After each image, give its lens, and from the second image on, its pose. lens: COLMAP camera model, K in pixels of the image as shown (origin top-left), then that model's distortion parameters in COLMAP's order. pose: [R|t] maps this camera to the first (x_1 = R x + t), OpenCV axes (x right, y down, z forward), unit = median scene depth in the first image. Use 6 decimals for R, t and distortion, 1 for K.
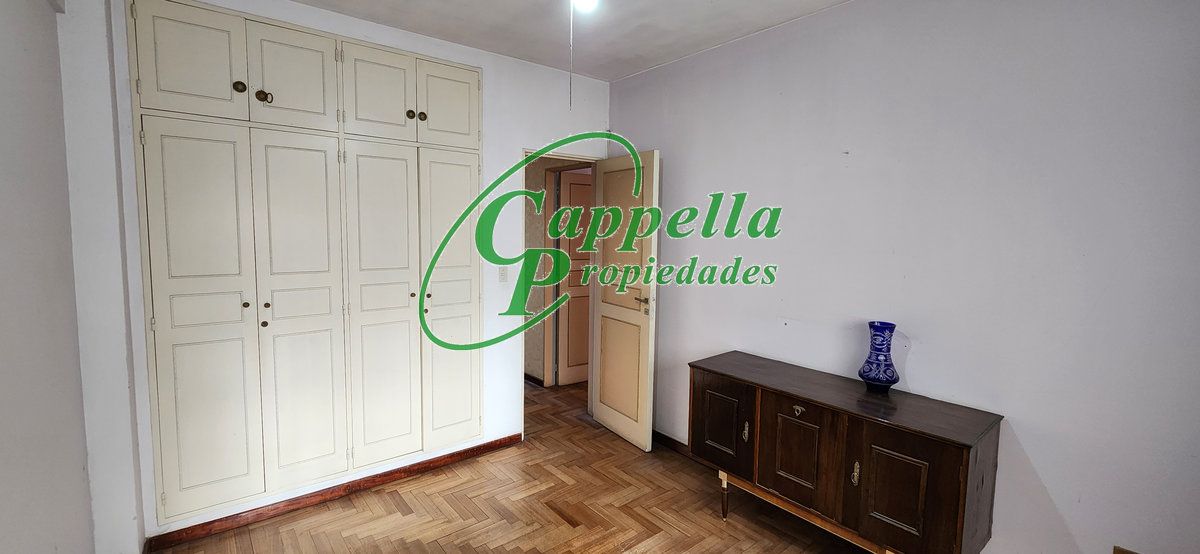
lens RADIAL K [[499.2, 0, 606.8], [0, 499.2, 275.3], [0, 0, 1]] dist [-0.001004, -0.000080]
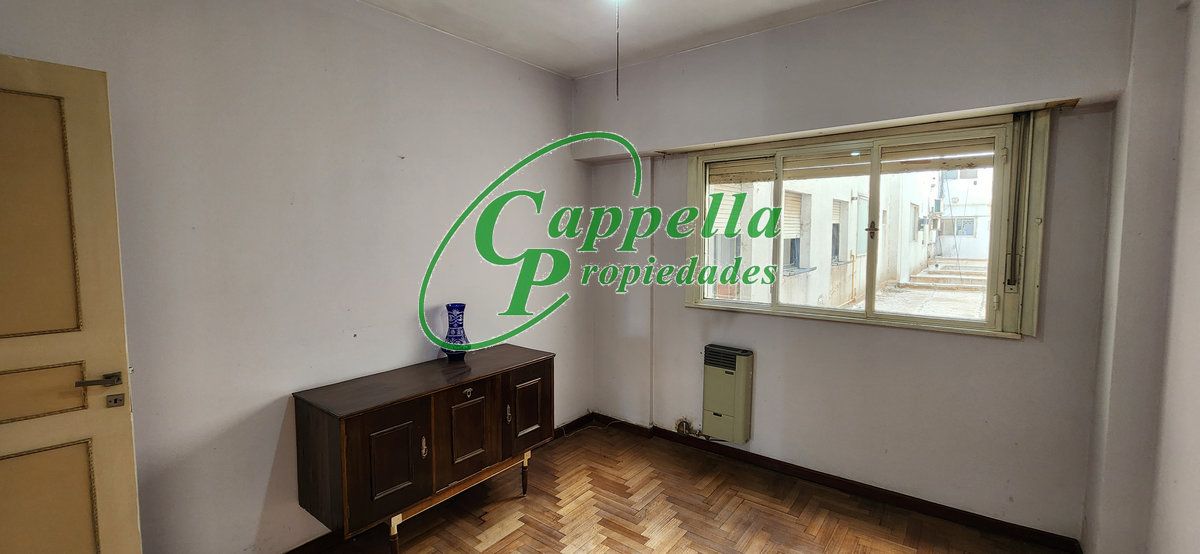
lens RADIAL K [[488.3, 0, 593.2], [0, 488.3, 268.5], [0, 0, 1]] dist [-0.000847, -0.000033]
pose [[-0.213610, -0.086199, 0.973109, -0.687976], [0.098260, 0.989153, 0.109189, -0.089203], [-0.971965, 0.118942, -0.202823, 0.902852]]
